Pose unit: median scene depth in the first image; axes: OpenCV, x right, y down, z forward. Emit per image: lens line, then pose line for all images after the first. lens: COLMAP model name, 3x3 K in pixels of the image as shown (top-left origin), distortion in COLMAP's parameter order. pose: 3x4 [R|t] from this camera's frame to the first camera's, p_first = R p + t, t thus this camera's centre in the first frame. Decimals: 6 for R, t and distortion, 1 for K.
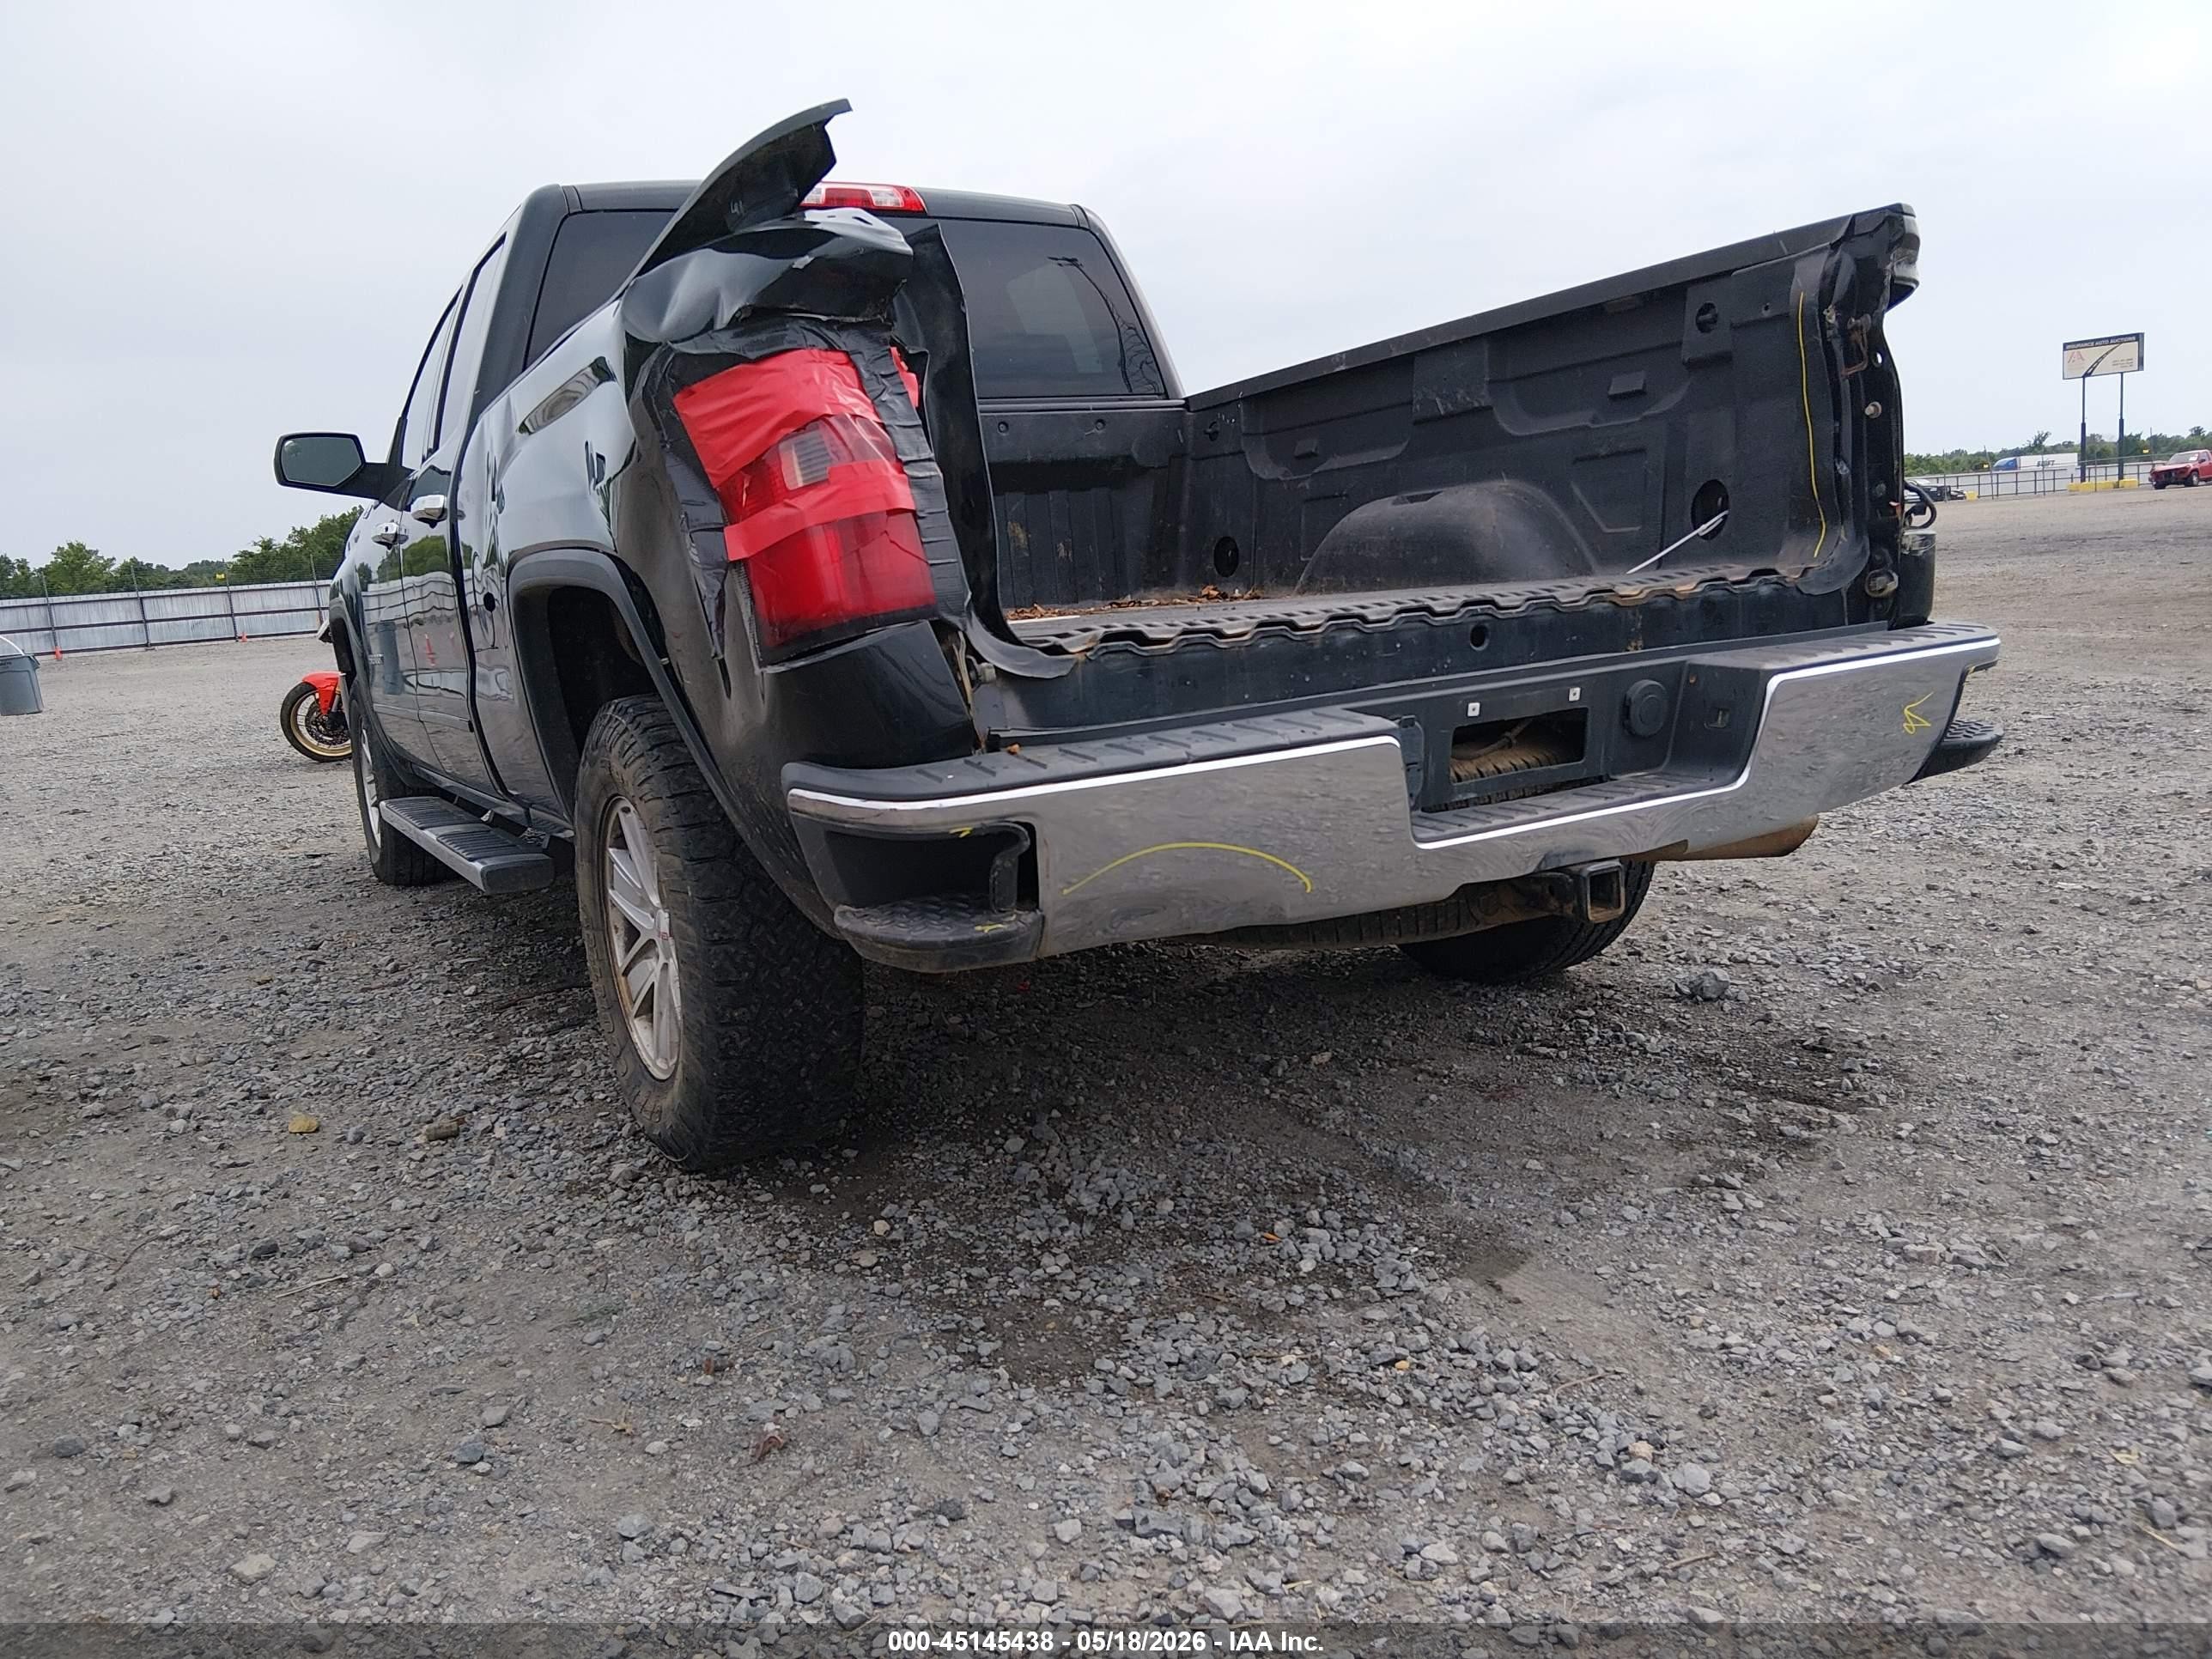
lens RADIAL K [[1658.4, 0, 1103.7], [0, 1658.4, 839.3], [0, 0, 1]] dist [0.113441, -0.187483]
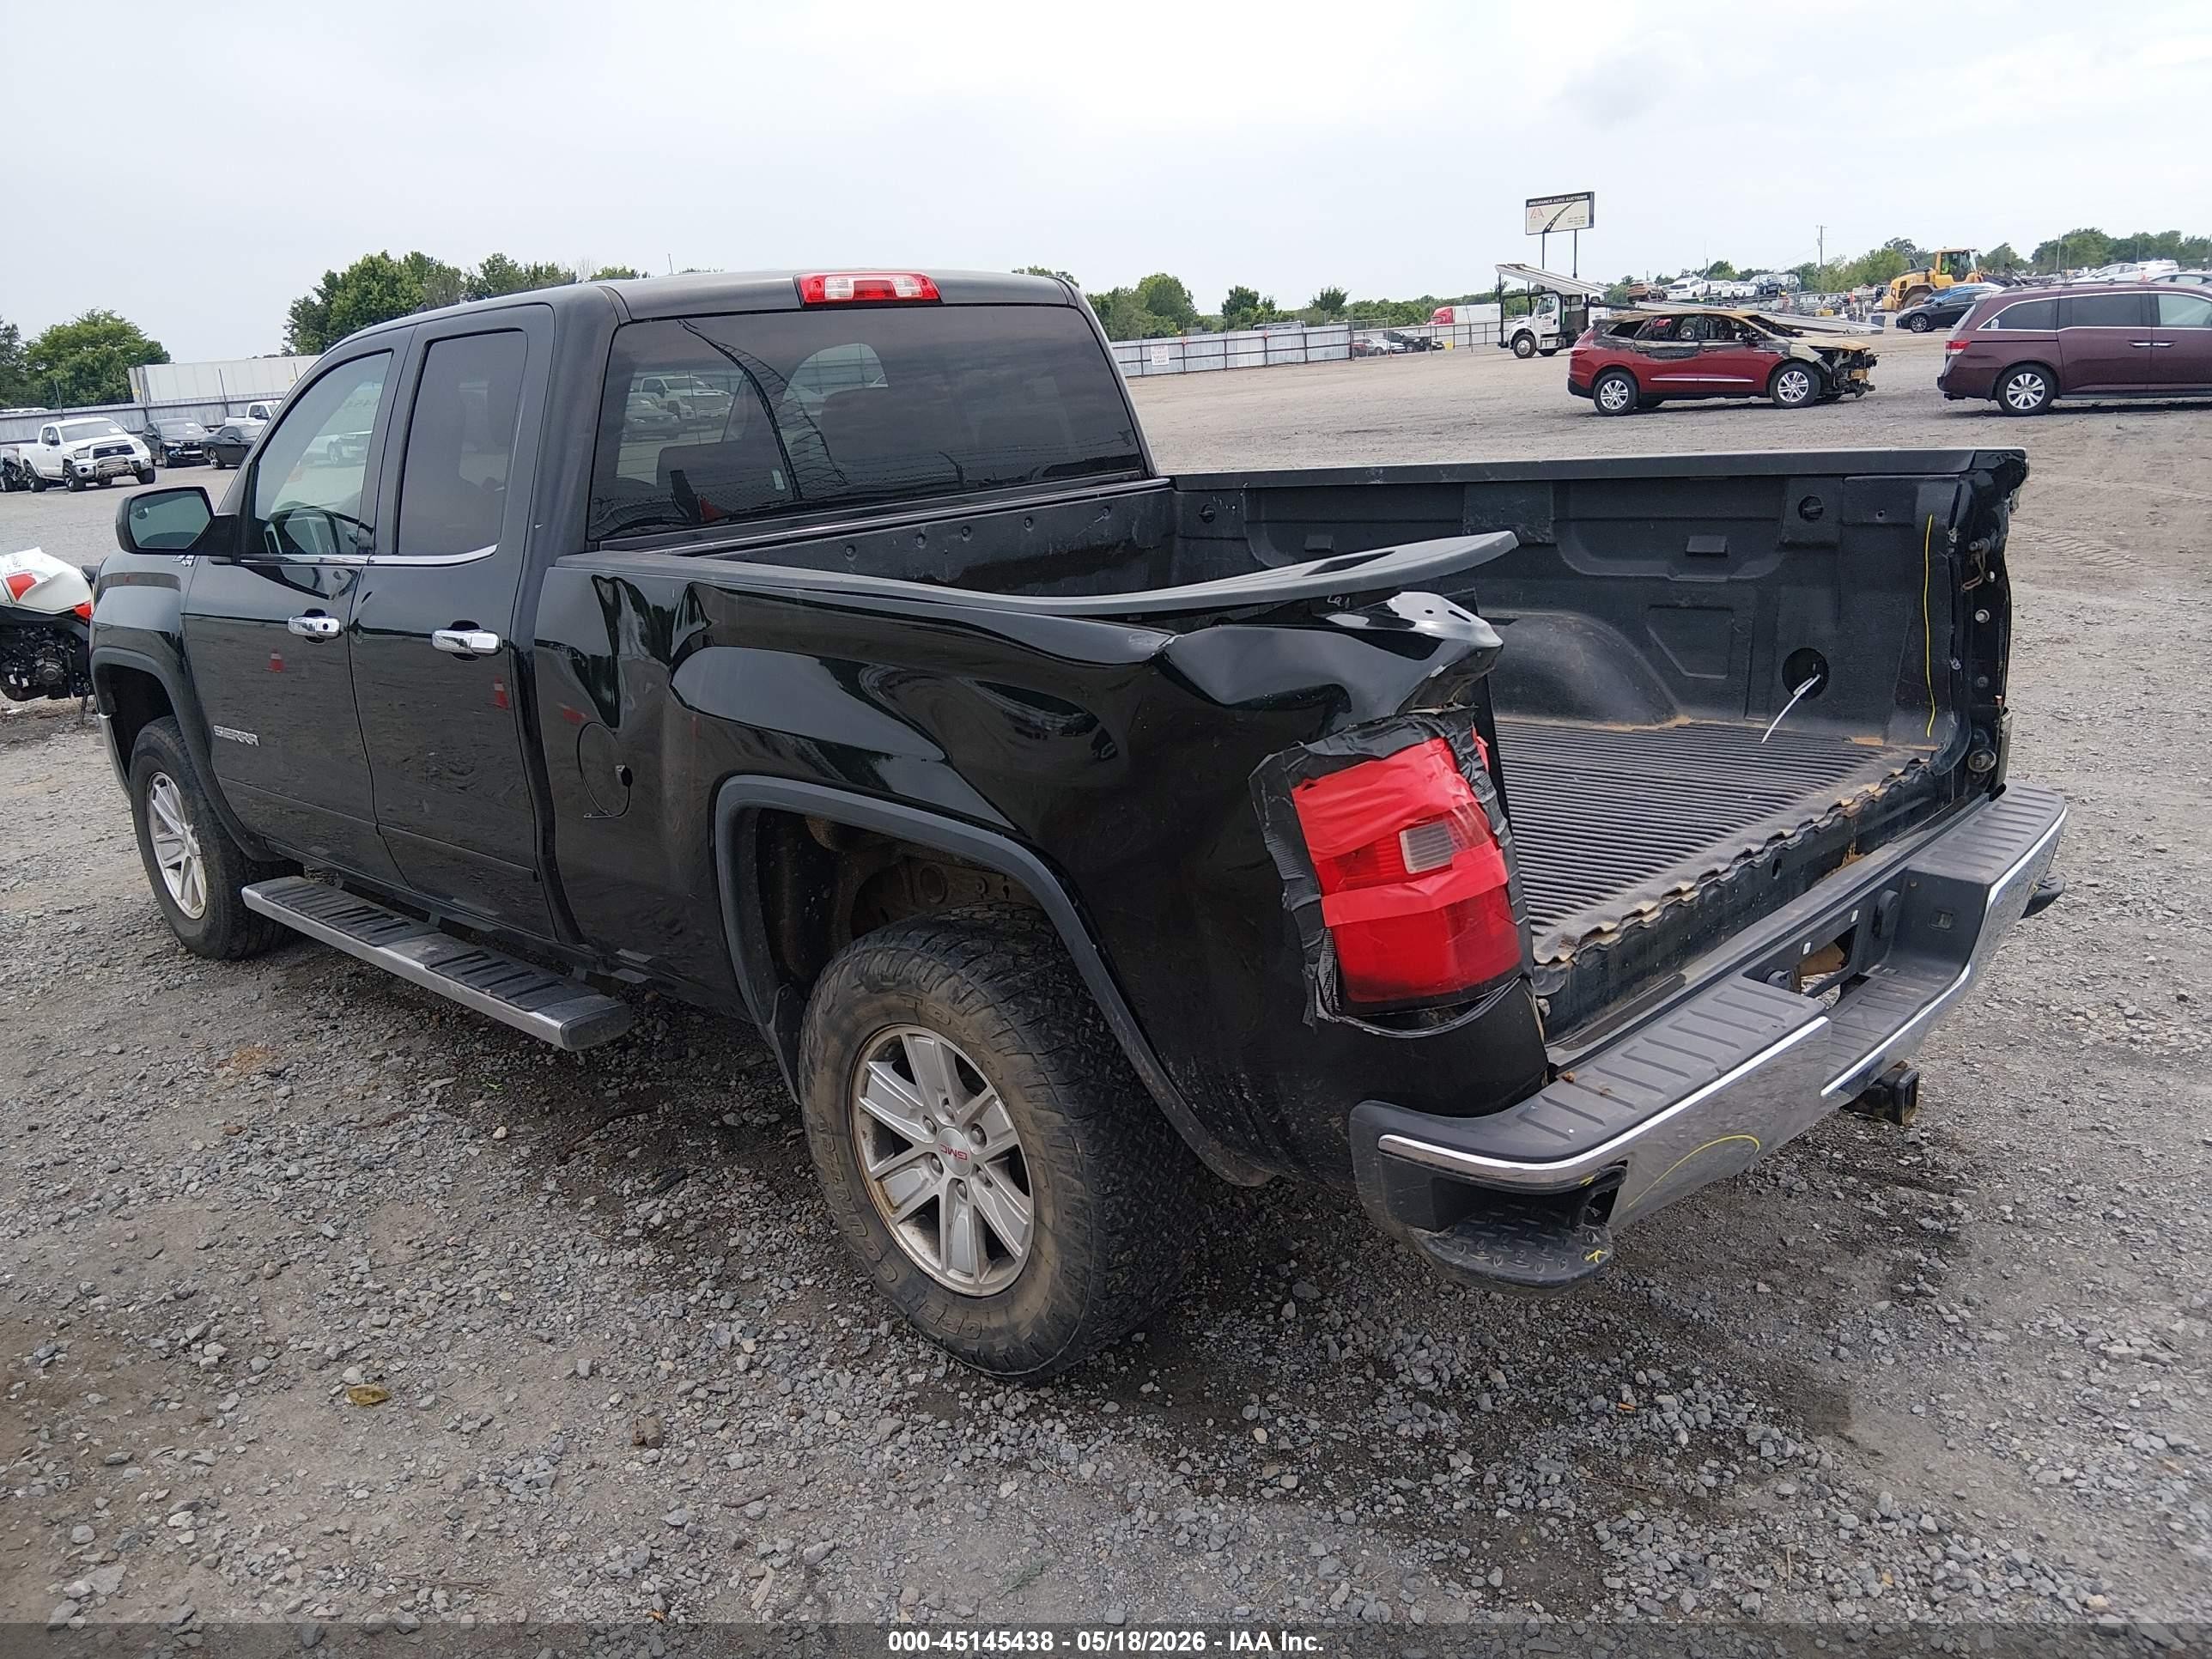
lens RADIAL K [[1658.4, 0, 1103.7], [0, 1658.4, 839.3], [0, 0, 1]] dist [0.113441, -0.187483]
pose [[0.961499, -0.065046, 0.266999, -0.452917], [0.040056, 0.994380, 0.098002, -0.236630], [-0.271873, -0.083534, 0.958701, 0.024603]]
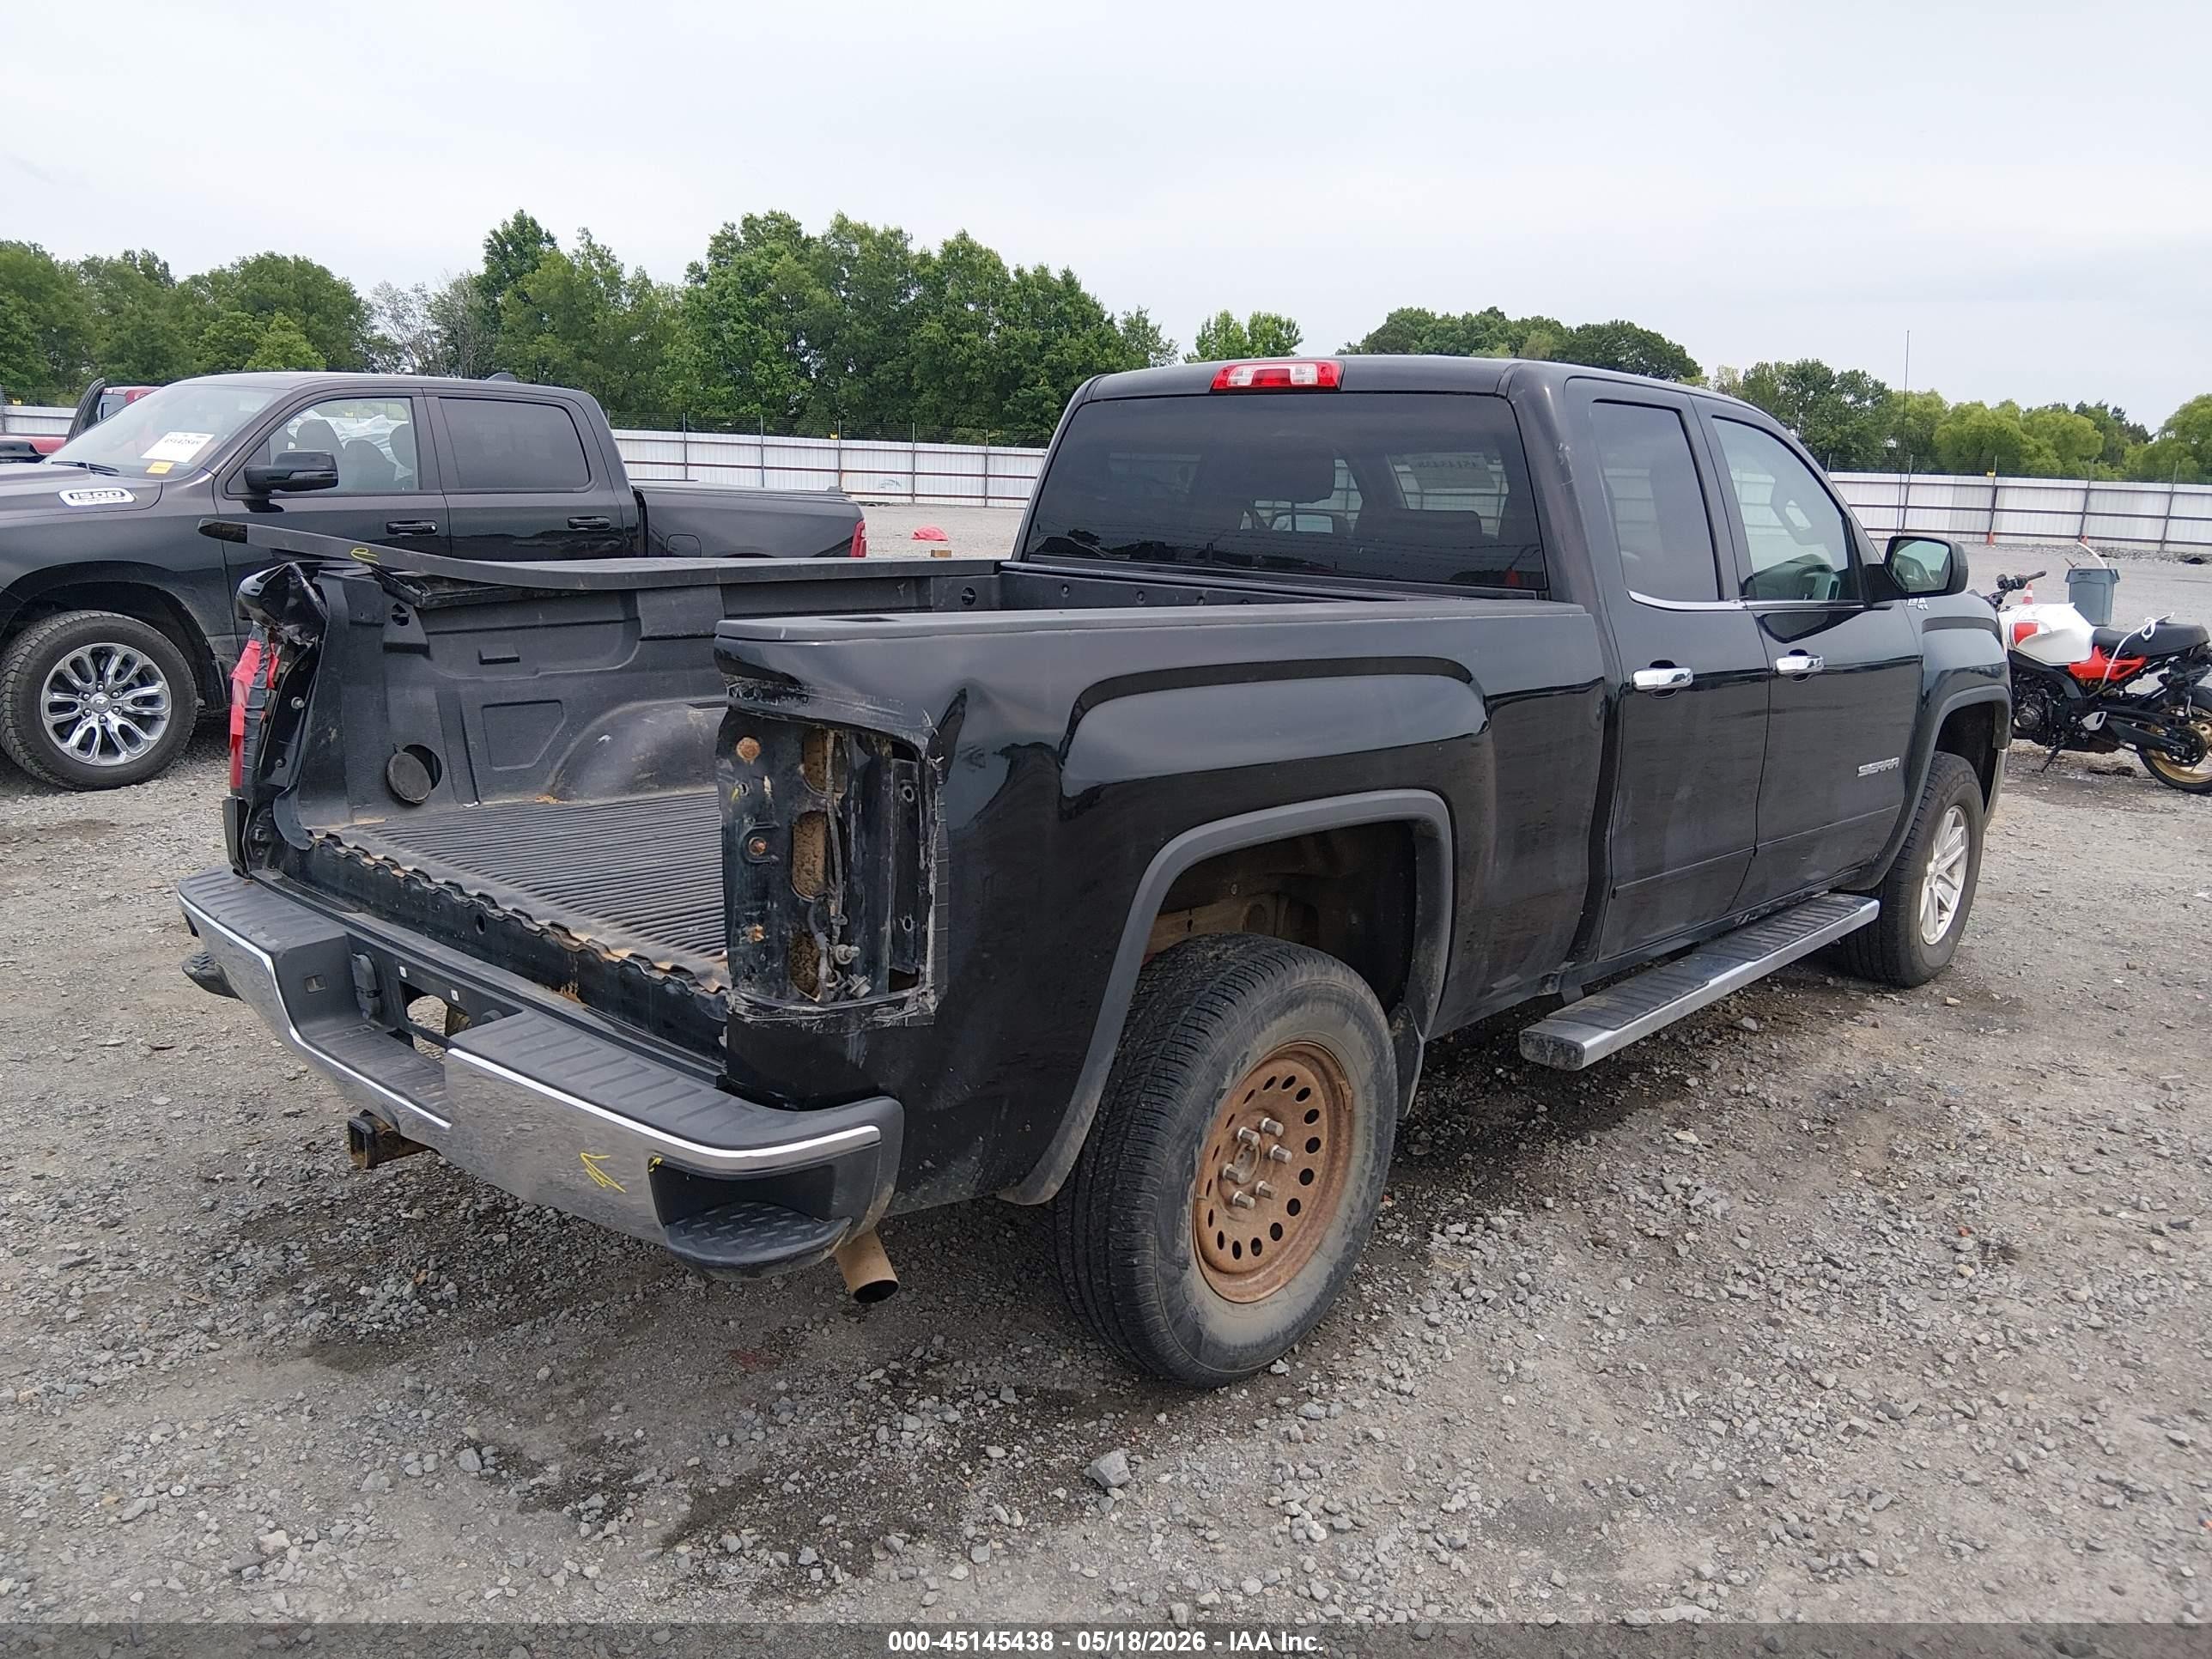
lens RADIAL K [[1658.4, 0, 1103.7], [0, 1658.4, 839.3], [0, 0, 1]] dist [0.113441, -0.187483]
pose [[0.308163, 0.285167, -0.907587, 1.271142], [-0.213498, 0.950412, 0.226132, -0.482766], [0.927067, 0.124083, 0.353765, 0.854134]]
